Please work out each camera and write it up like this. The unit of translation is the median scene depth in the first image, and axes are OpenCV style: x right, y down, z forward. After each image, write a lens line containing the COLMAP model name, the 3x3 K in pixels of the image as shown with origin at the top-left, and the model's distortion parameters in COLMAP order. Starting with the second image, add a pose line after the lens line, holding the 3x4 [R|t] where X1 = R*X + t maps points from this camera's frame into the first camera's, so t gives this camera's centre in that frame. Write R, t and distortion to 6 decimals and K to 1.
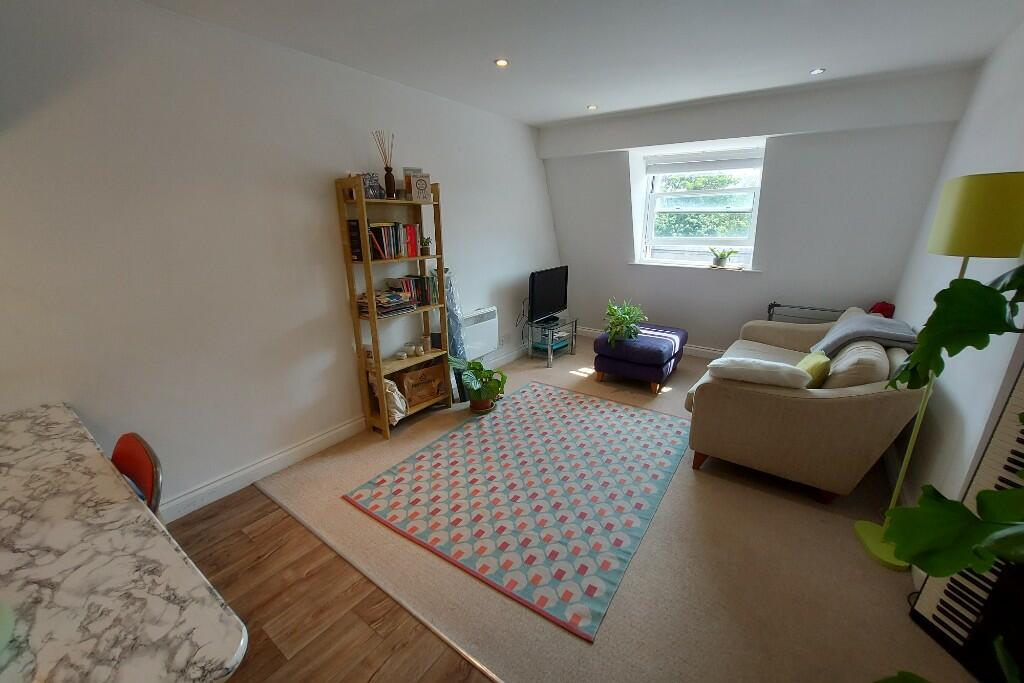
lens RADIAL K [[411.3, 0, 508.6], [0, 411.3, 347.3], [0, 0, 1]] dist [-0.011525, 0.000436]
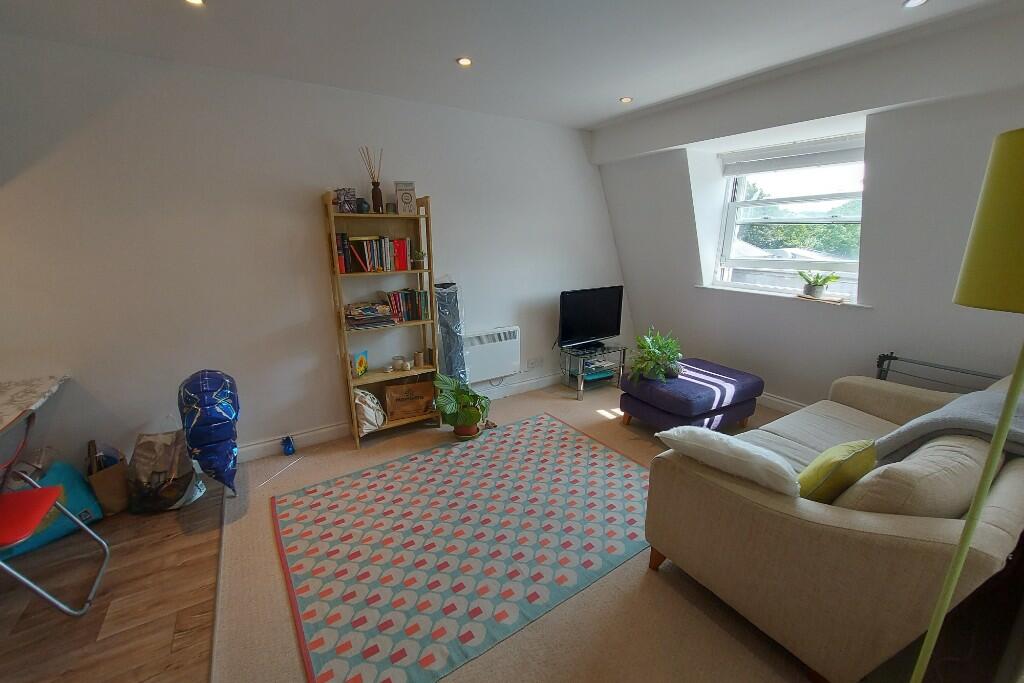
lens RADIAL K [[411.3, 0, 507.7], [0, 411.3, 349.1], [0, 0, 1]] dist [-0.011525, 0.000436]
pose [[0.927713, 0.100227, -0.359587, 0.362238], [-0.109215, 0.994007, -0.004710, -0.052848], [0.356960, 0.043642, 0.933100, 0.167617]]
